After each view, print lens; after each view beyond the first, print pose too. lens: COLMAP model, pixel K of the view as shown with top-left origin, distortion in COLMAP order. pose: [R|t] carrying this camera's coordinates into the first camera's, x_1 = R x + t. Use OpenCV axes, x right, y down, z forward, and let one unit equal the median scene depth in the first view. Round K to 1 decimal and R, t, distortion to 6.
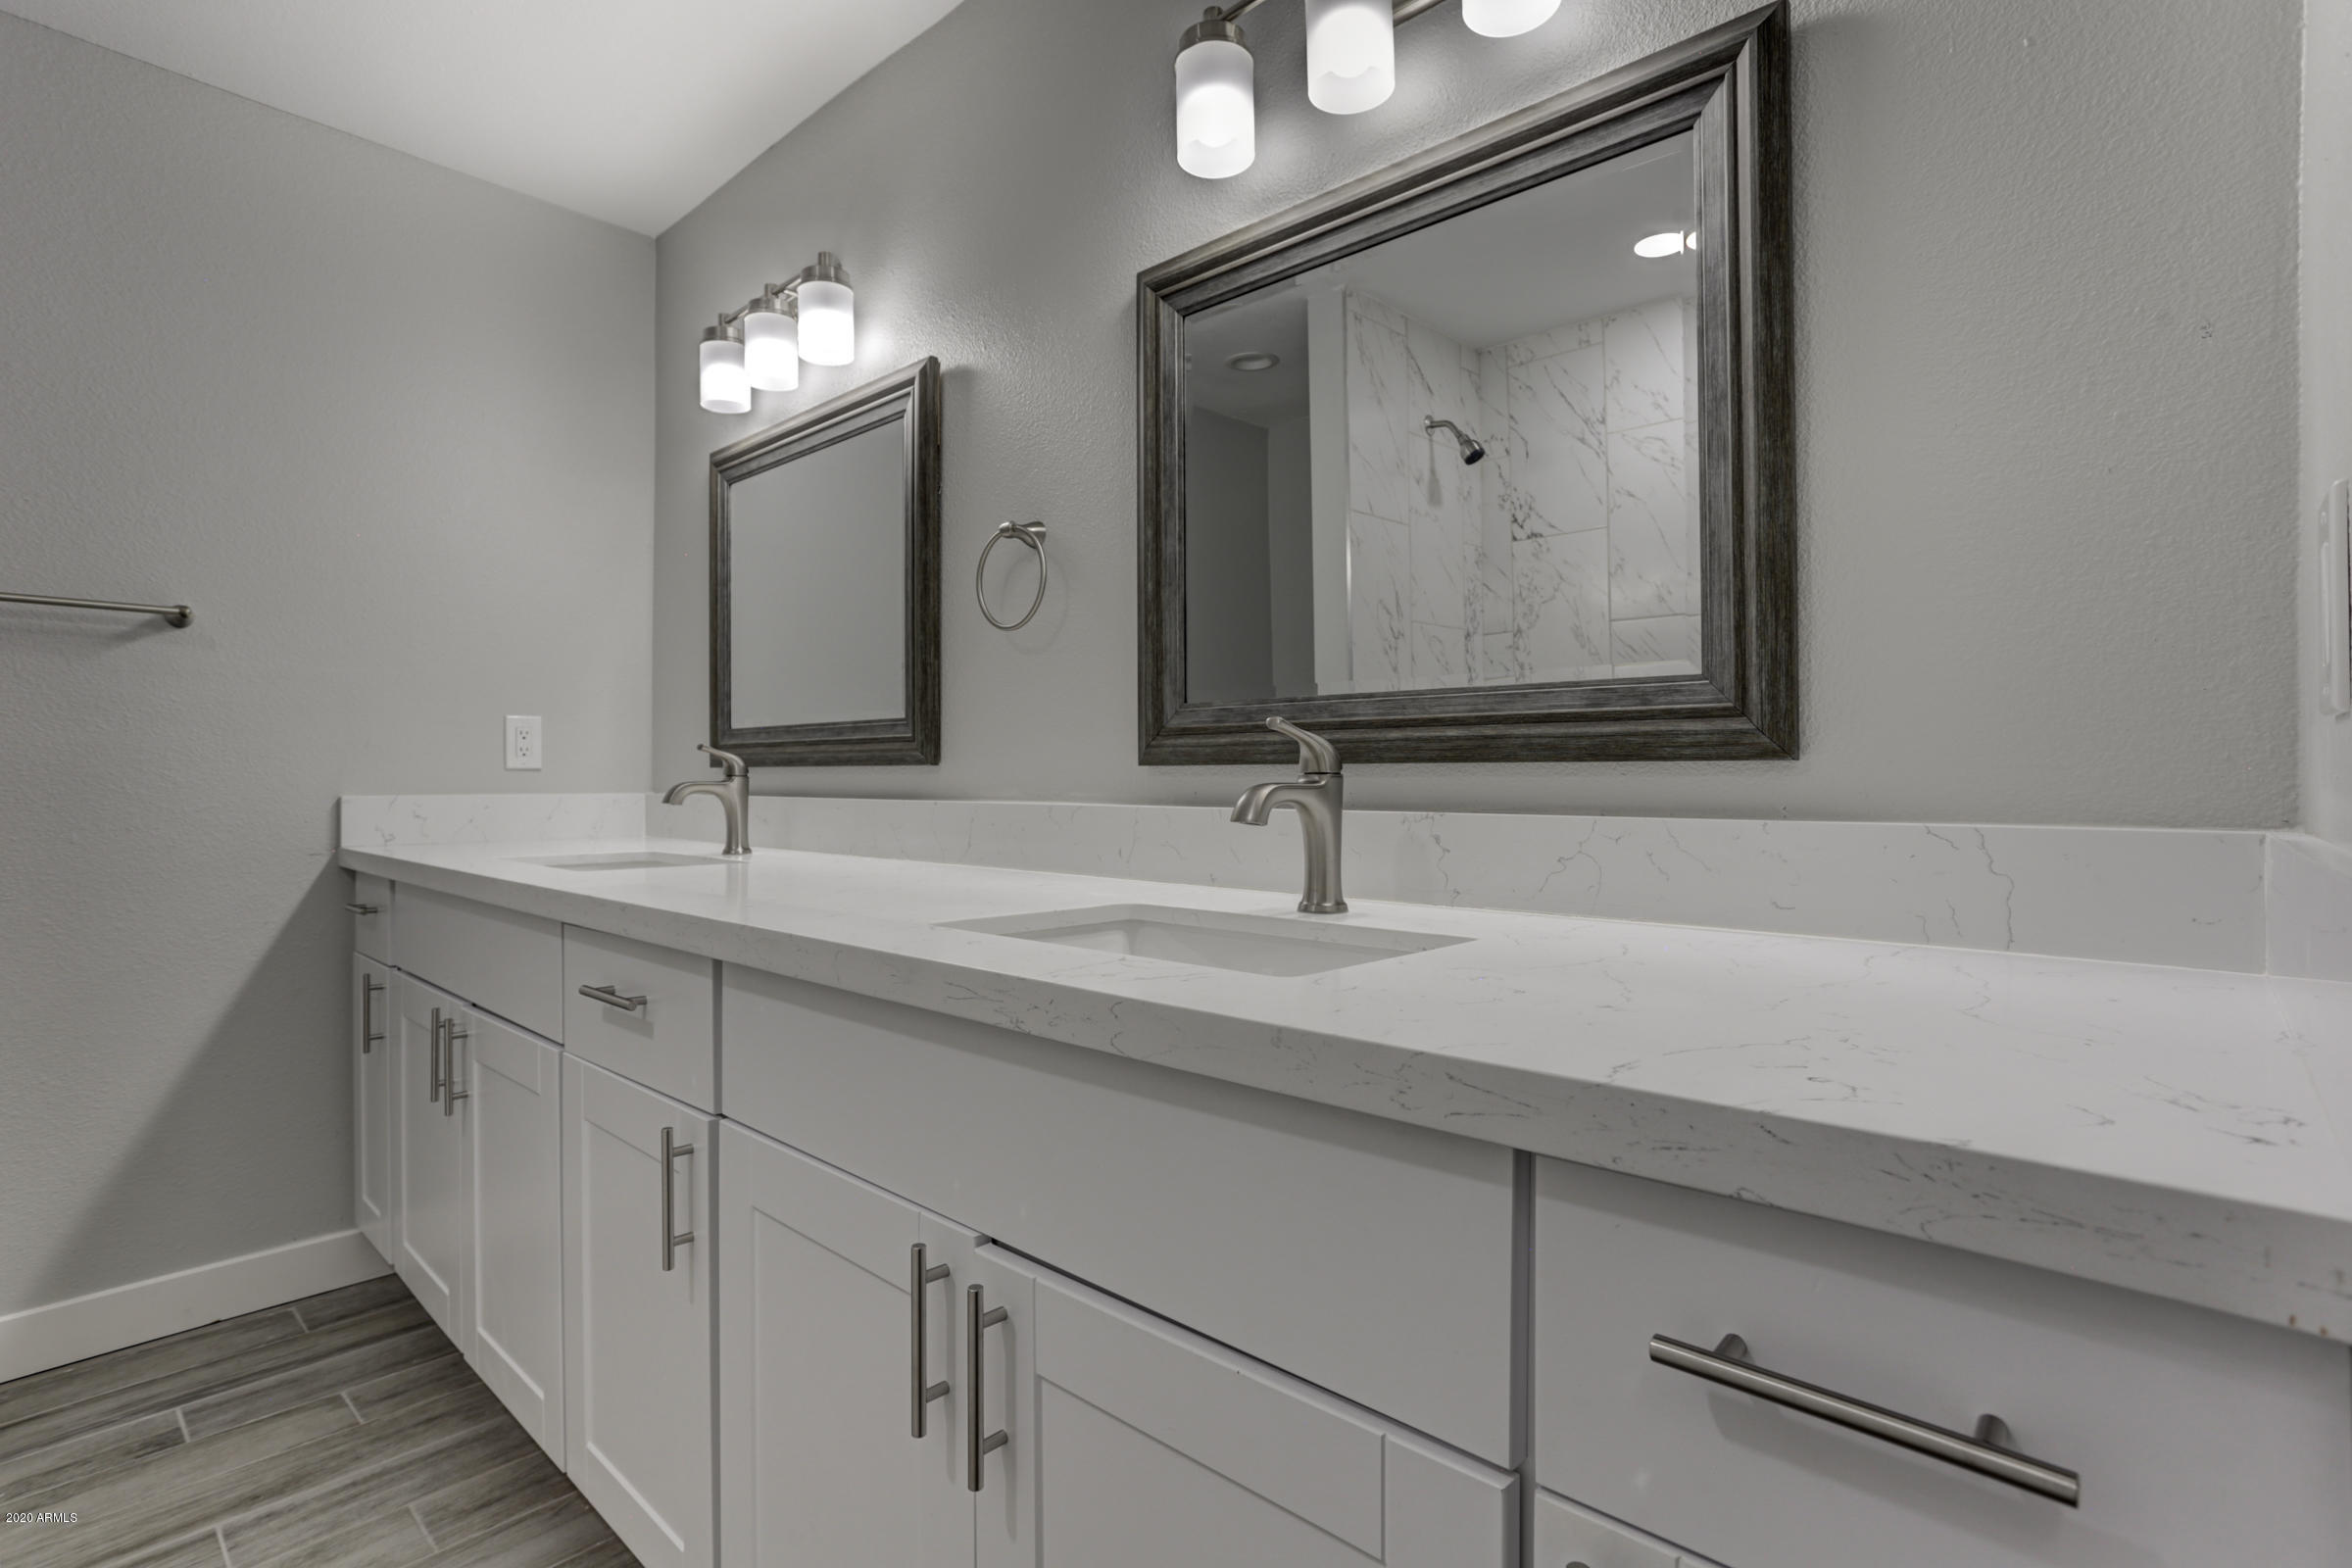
lens RADIAL K [[1138.2, 0, 1177.7], [0, 1138.2, 768.3], [0, 0, 1]] dist [-0.058701, 0.036691]
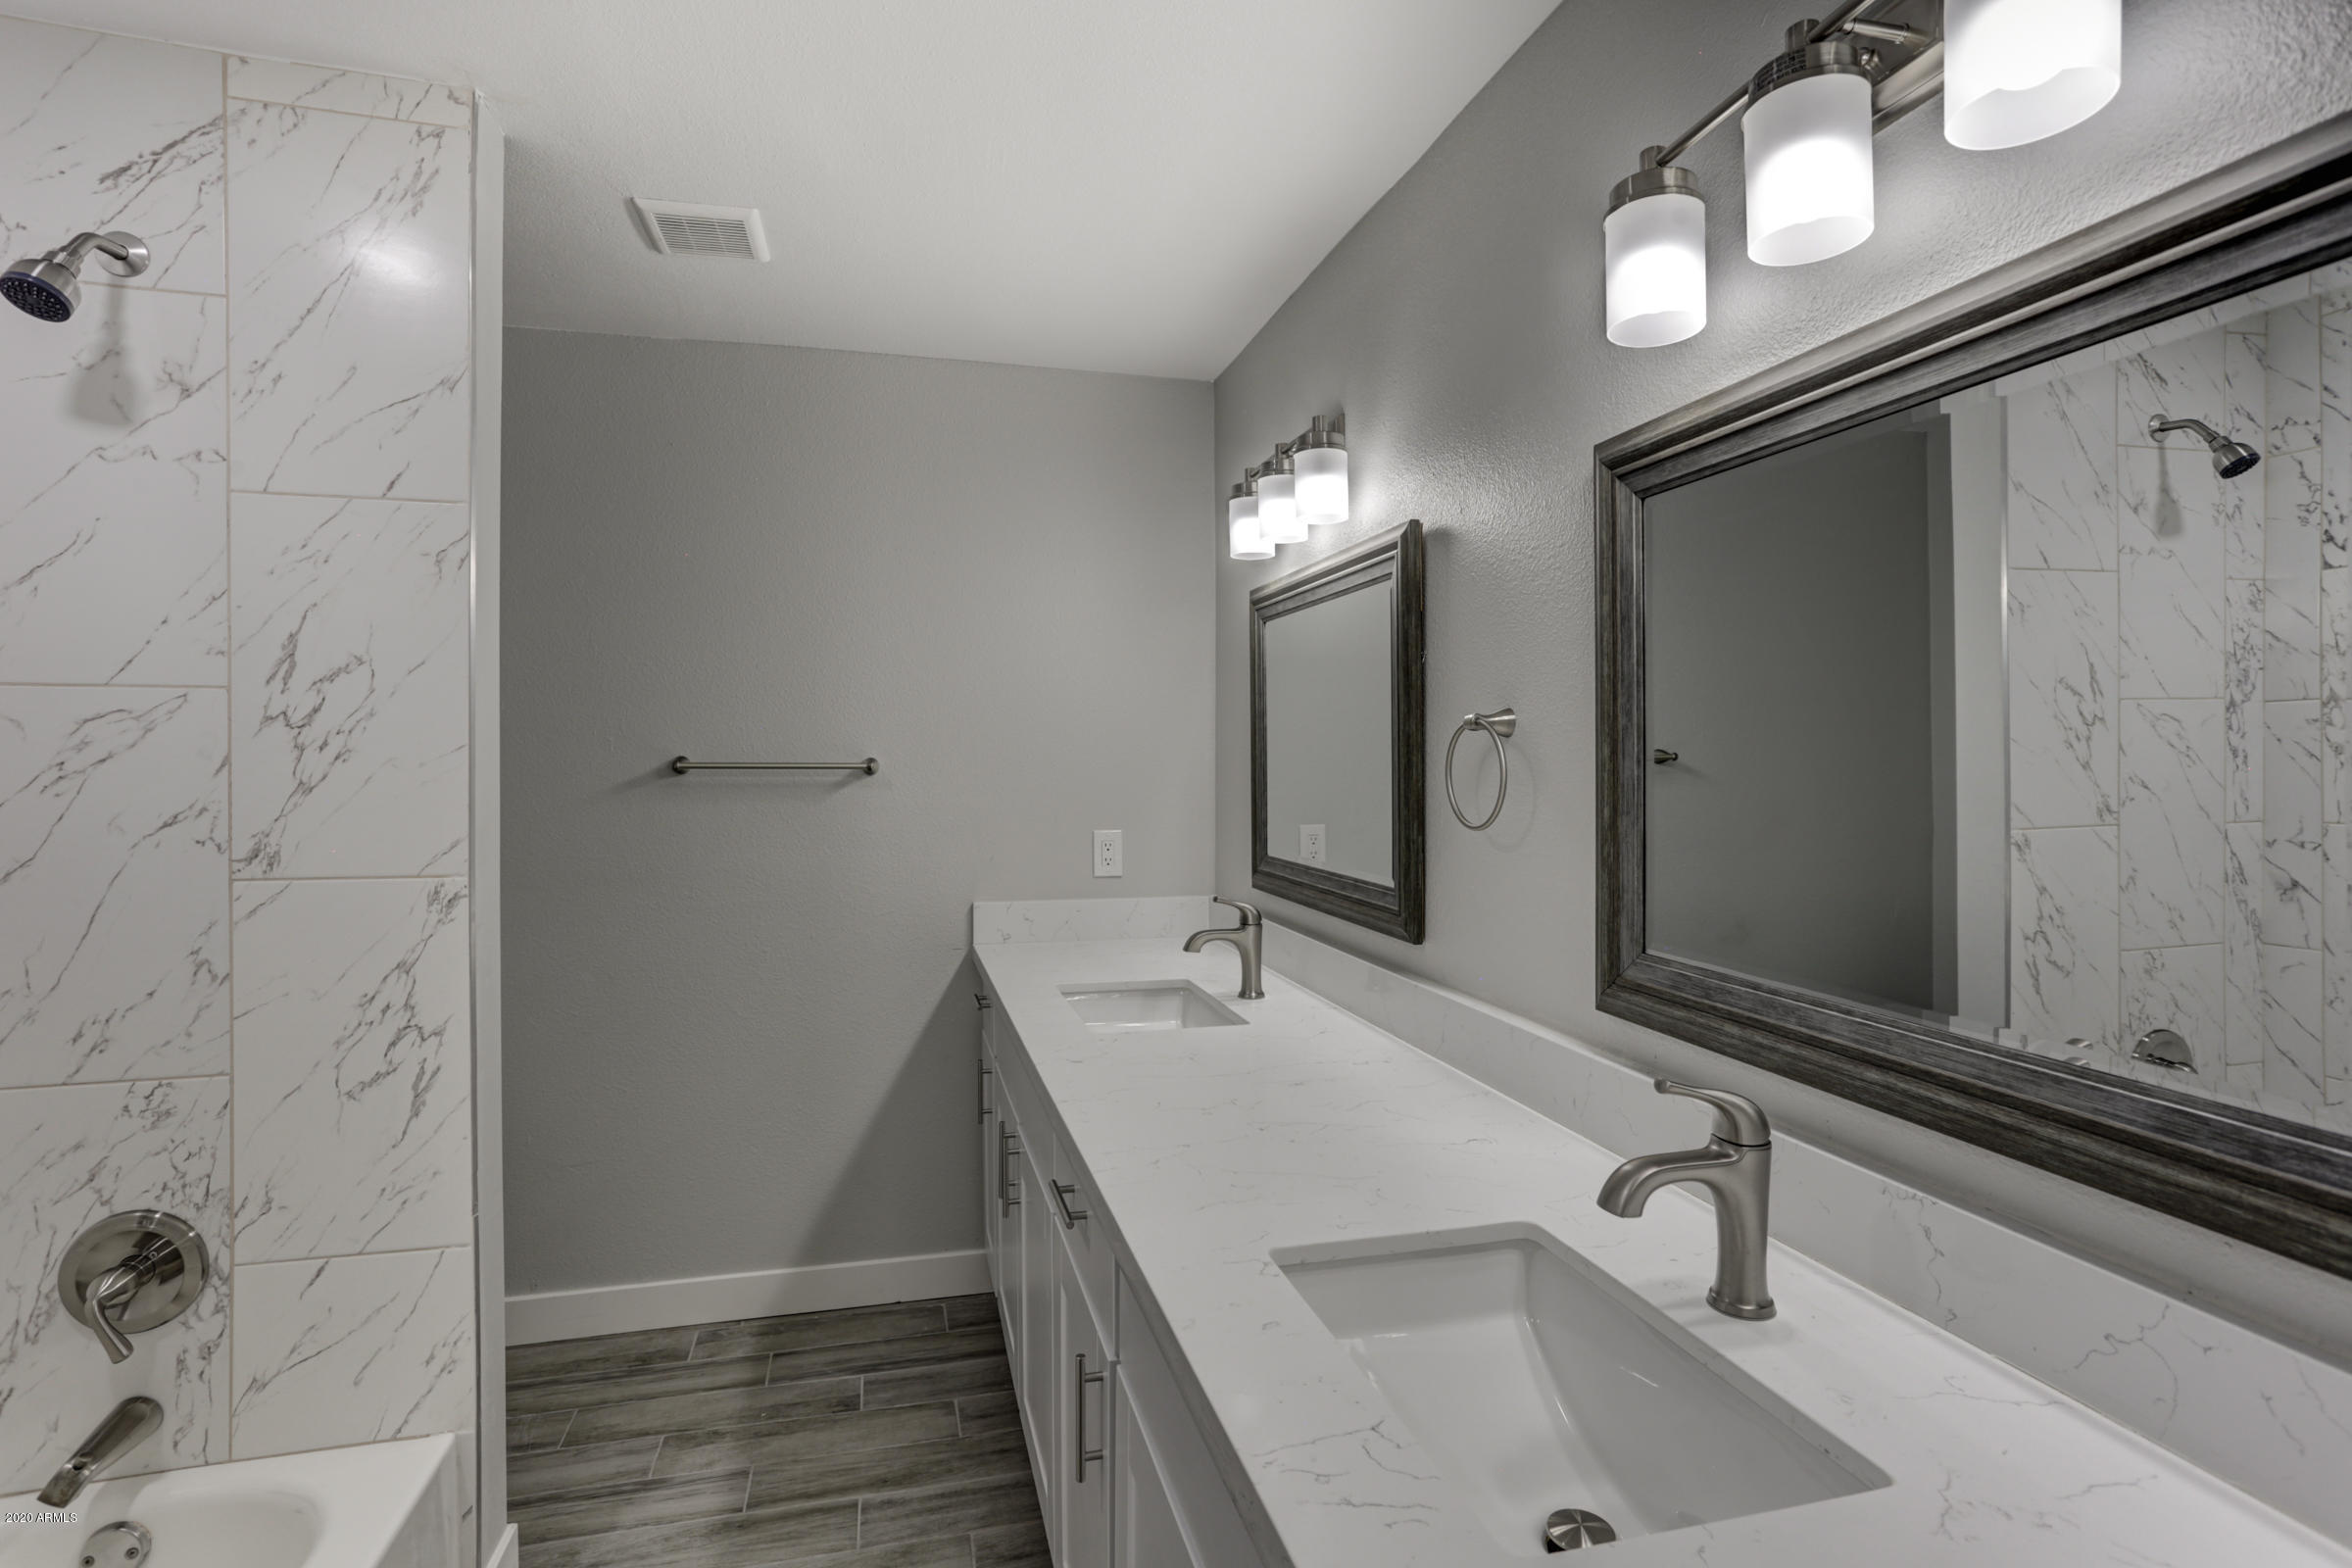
lens RADIAL K [[1138.2, 0, 1177.7], [0, 1138.2, 768.3], [0, 0, 1]] dist [-0.058701, 0.036691]
pose [[0.845263, 0.006375, -0.534313, 0.129571], [-0.000921, 0.999945, 0.010473, -0.163227], [0.534350, -0.008360, 0.845222, 0.074157]]
